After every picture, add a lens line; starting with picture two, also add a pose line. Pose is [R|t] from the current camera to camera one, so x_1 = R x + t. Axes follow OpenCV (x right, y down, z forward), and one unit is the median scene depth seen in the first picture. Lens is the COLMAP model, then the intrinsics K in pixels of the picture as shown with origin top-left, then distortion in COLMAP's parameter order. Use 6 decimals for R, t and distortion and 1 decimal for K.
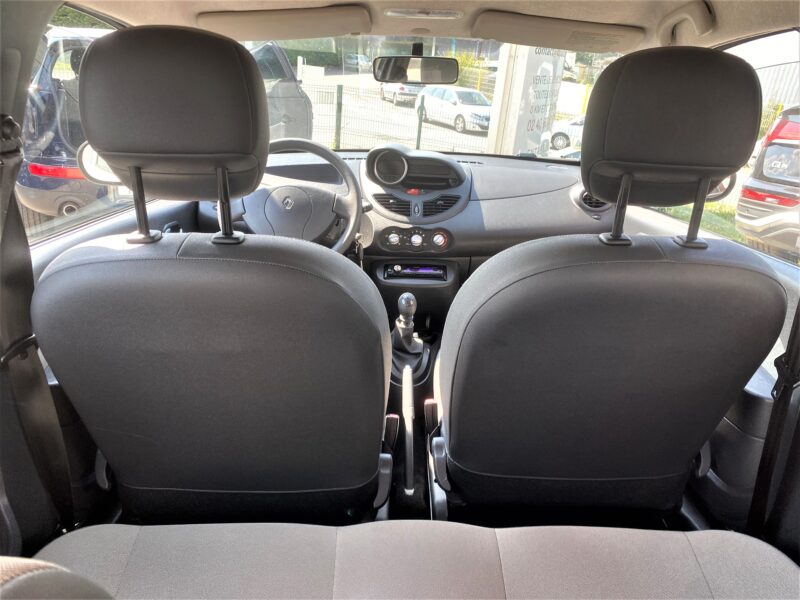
lens RADIAL K [[611.3, 0, 403.9], [0, 611.3, 302.9], [0, 0, 1]] dist [-0.031748, 0.016215]
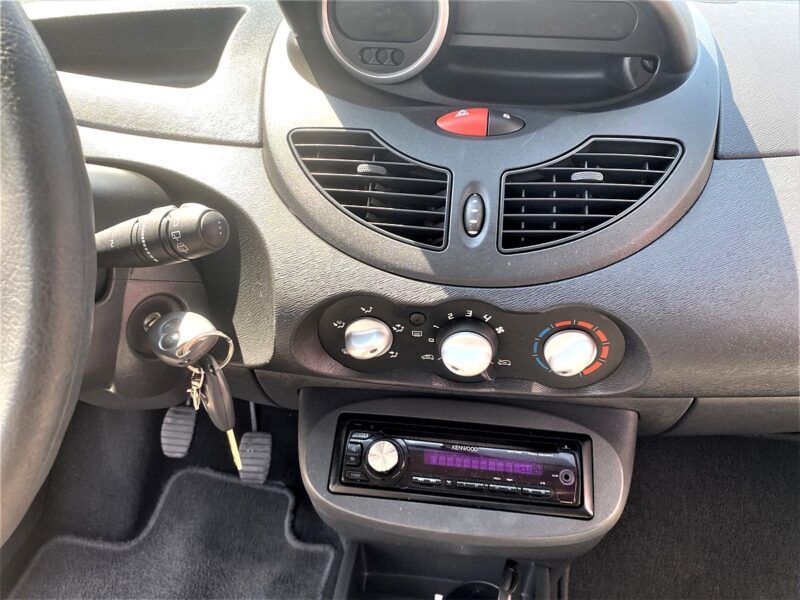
lens RADIAL K [[611.3, 0, 394.9], [0, 611.3, 300.1], [0, 0, 1]] dist [-0.031748, 0.016215]
pose [[0.984365, 0.052474, -0.168141, 0.035220], [-0.017668, 0.979194, 0.202157, -0.184743], [0.175251, -0.196026, 0.964811, 0.870566]]
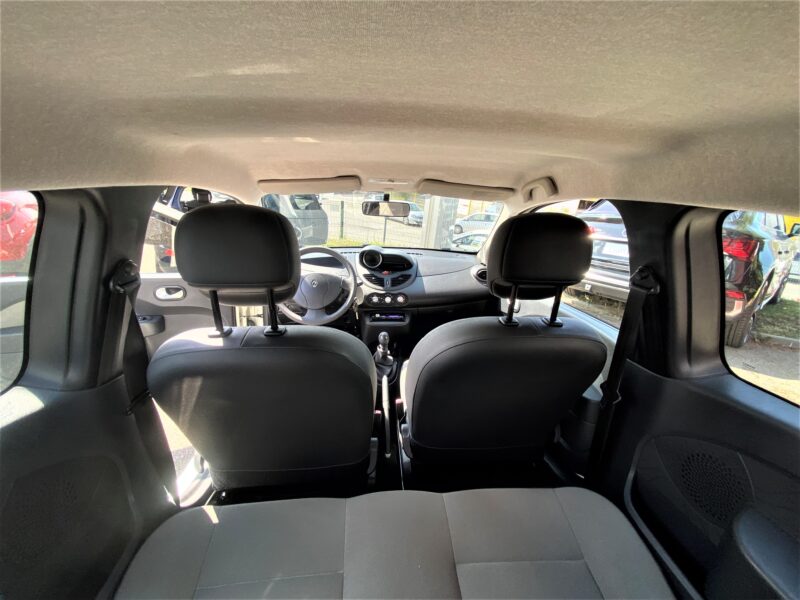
lens RADIAL K [[324.5, 0, 400.4], [0, 324.5, 297.8], [0, 0, 1]] dist [-0.011749, -0.003491]
pose [[0.997563, -0.021501, 0.066373, -0.005976], [0.025143, 0.998196, -0.054530, -0.062289], [-0.065080, 0.056066, 0.996304, 0.057052]]
